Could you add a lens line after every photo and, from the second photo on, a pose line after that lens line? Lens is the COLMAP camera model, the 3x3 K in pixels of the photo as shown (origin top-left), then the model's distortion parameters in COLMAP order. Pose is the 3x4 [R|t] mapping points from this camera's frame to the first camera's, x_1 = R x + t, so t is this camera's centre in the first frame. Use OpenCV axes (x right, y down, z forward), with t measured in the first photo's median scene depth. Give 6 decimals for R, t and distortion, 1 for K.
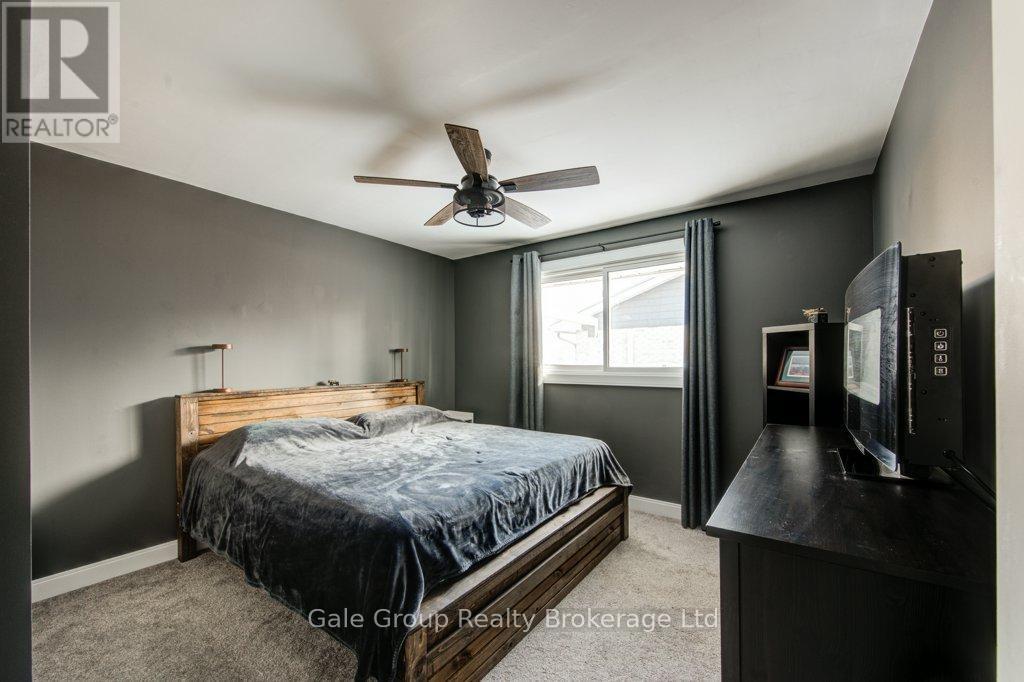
lens RADIAL K [[406.0, 0, 516.4], [0, 406.0, 377.8], [0, 0, 1]] dist [0.001013, 0.000045]
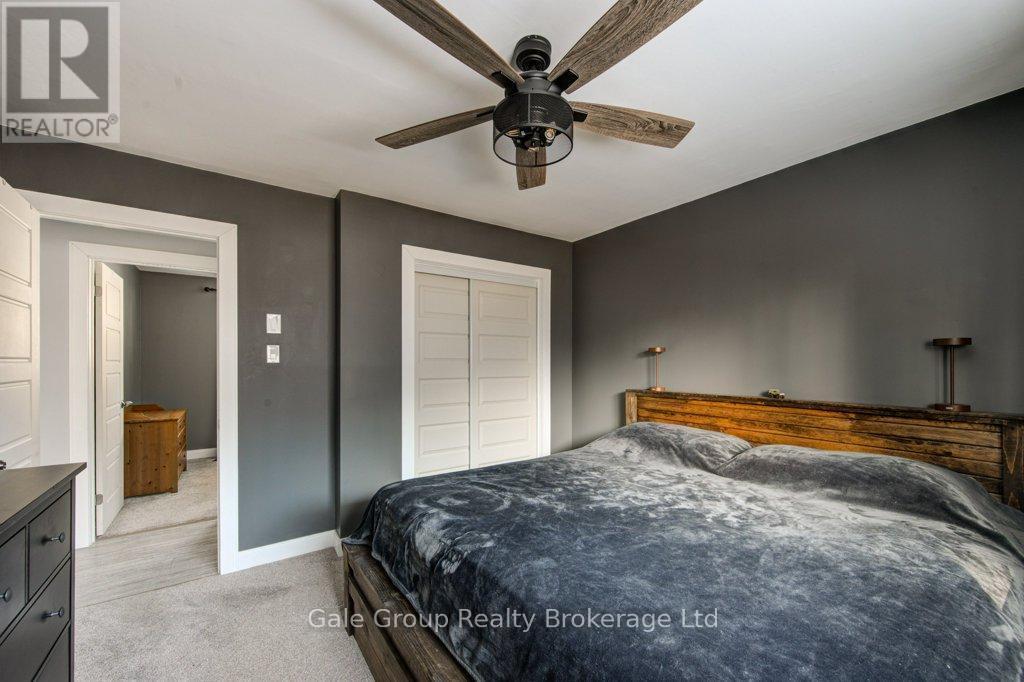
lens RADIAL K [[408.0, 0, 516.7], [0, 408.0, 347.0], [0, 0, 1]] dist [-0.001103, -0.000202]
pose [[-0.313542, -0.031202, -0.949061, 0.383593], [-0.043024, 0.998900, -0.018627, -0.039345], [0.948599, 0.034992, -0.314540, 0.816688]]
